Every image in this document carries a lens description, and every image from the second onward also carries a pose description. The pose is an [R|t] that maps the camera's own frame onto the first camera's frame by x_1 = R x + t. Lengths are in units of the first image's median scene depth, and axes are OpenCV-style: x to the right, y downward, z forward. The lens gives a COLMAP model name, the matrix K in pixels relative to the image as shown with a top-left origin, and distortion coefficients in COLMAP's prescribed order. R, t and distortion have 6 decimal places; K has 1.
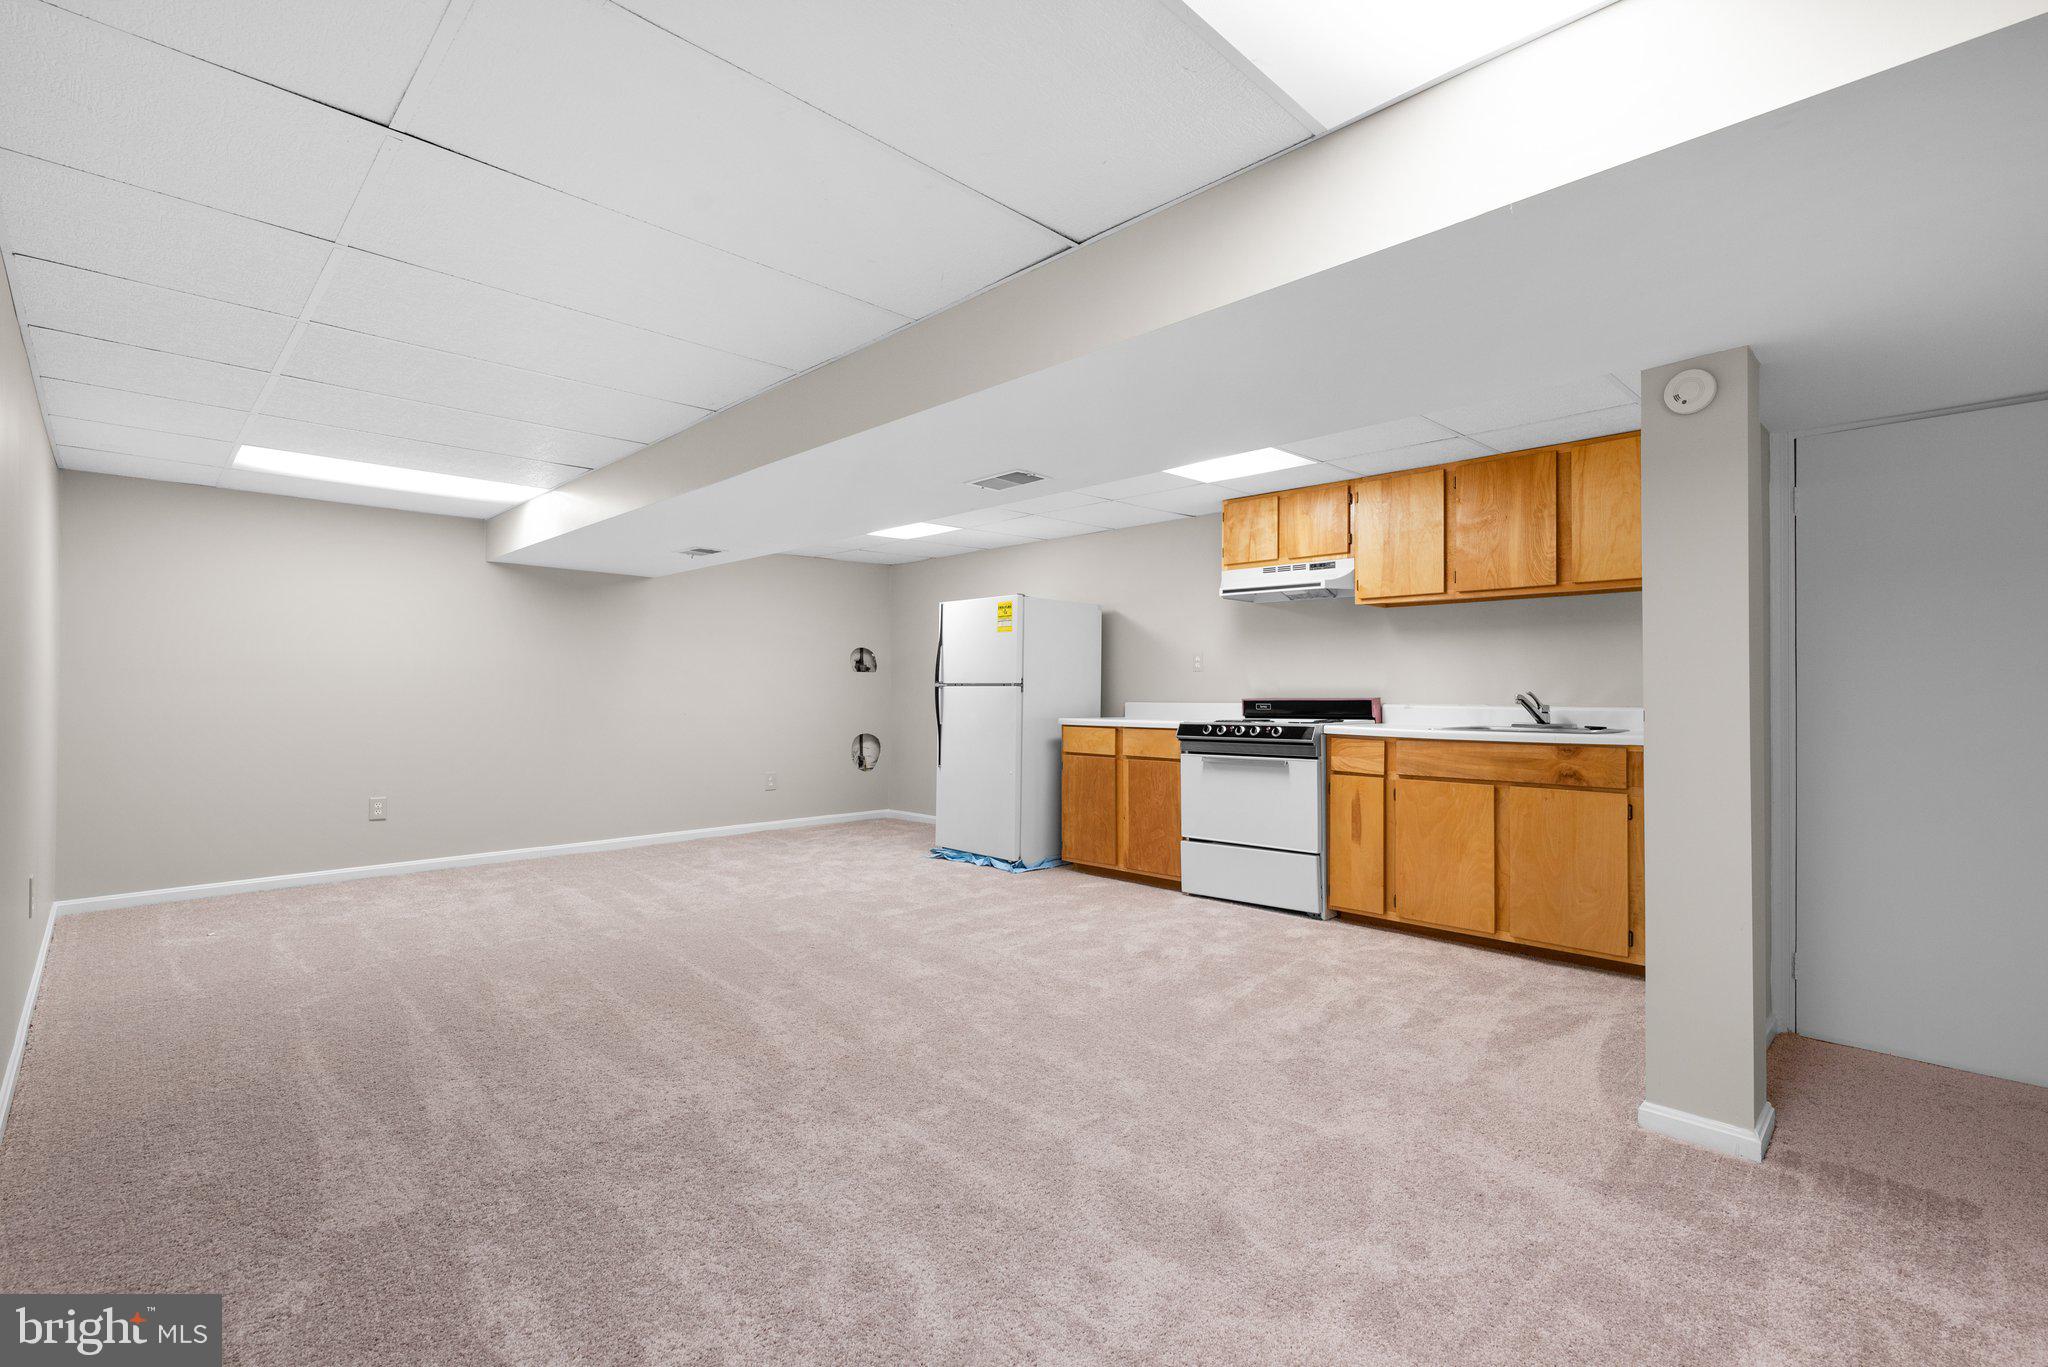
lens RADIAL K [[922.4, 0, 1024.0], [0, 922.4, 683.5], [0, 0, 1]] dist [-0.001294, -0.000155]
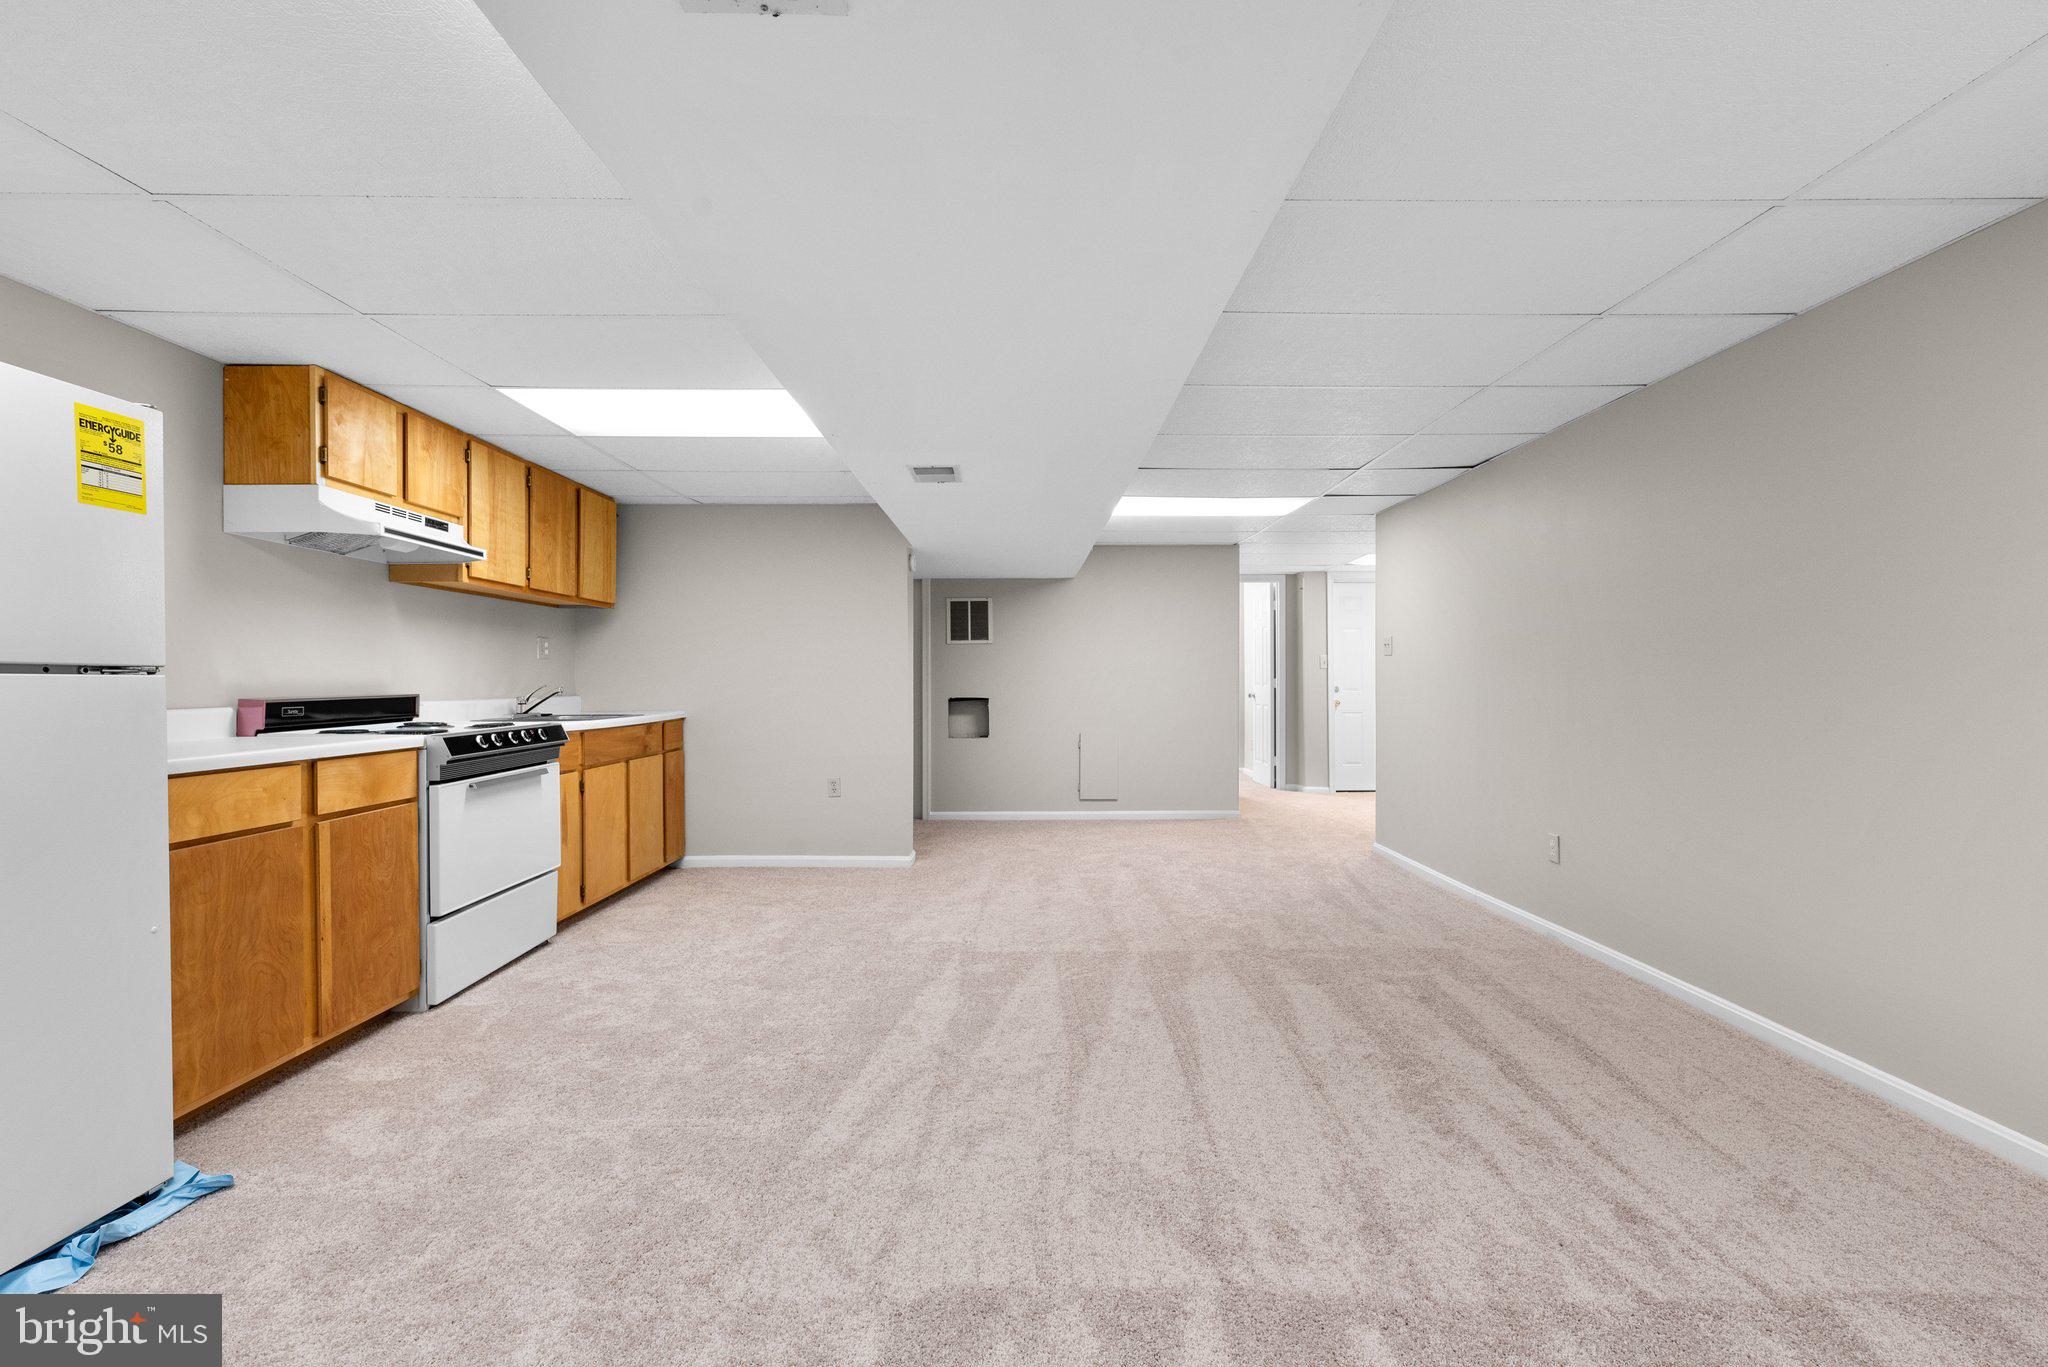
lens RADIAL K [[922.4, 0, 1024.0], [0, 922.4, 683.5], [0, 0, 1]] dist [-0.001294, -0.000155]
pose [[-0.719144, -0.000289, 0.694861, -0.603951], [-0.003403, 0.999989, -0.003107, 0.007610], [-0.694853, -0.004599, -0.719137, 1.281250]]
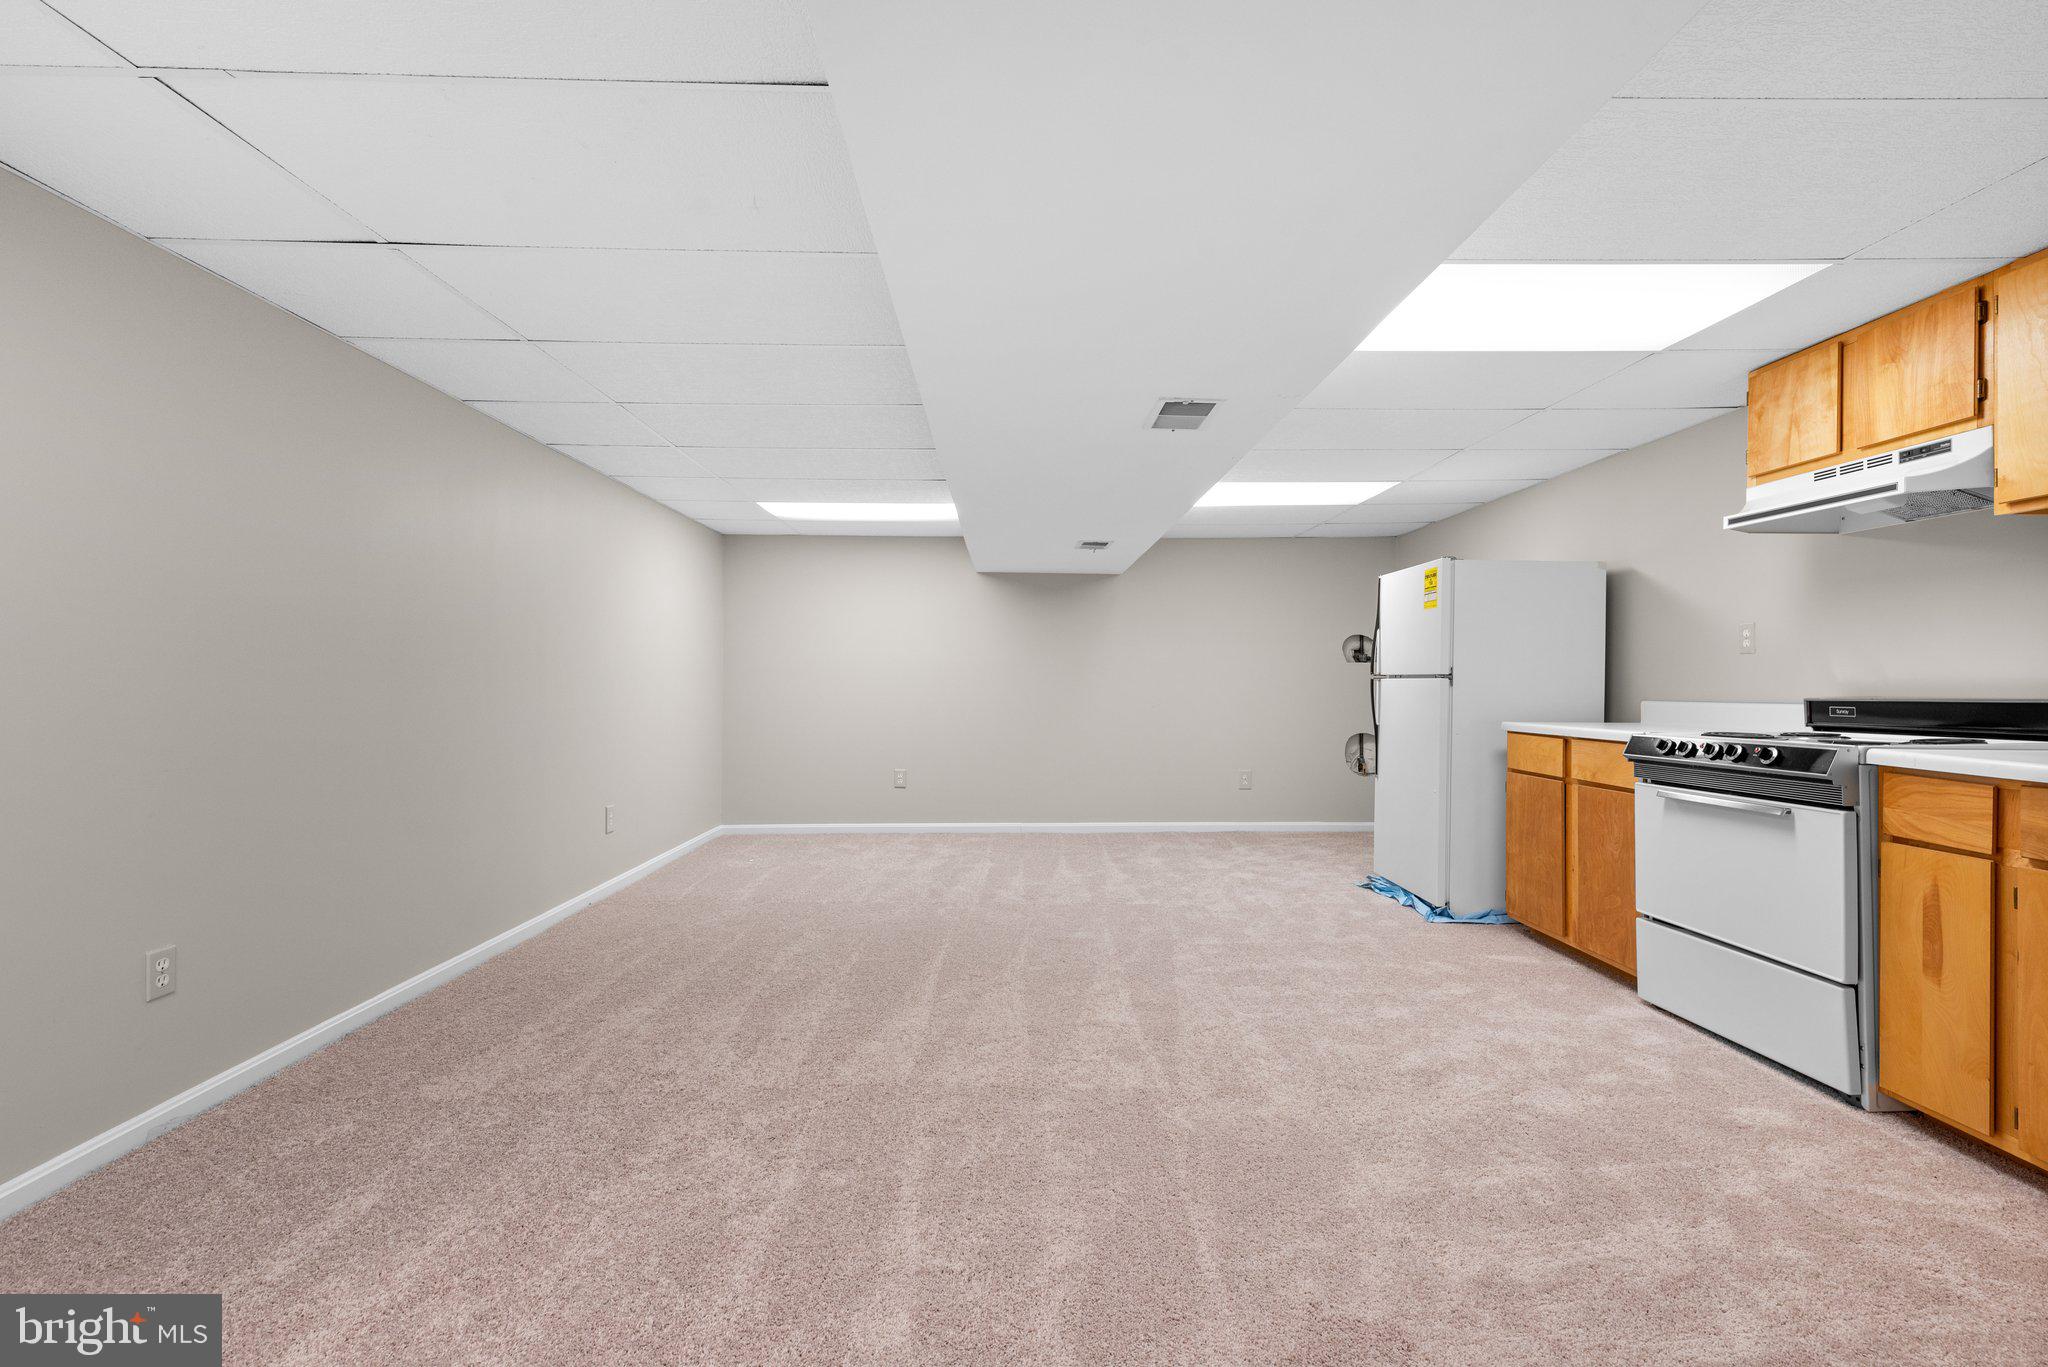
lens RADIAL K [[909.4, 0, 1024.0], [0, 909.4, 683.5], [0, 0, 1]] dist [-0.001092, 0.000011]
pose [[0.726646, -0.000991, -0.687012, 0.322672], [0.006553, 0.999963, 0.005489, 0.001082], [0.686981, -0.008490, 0.726626, 0.269727]]
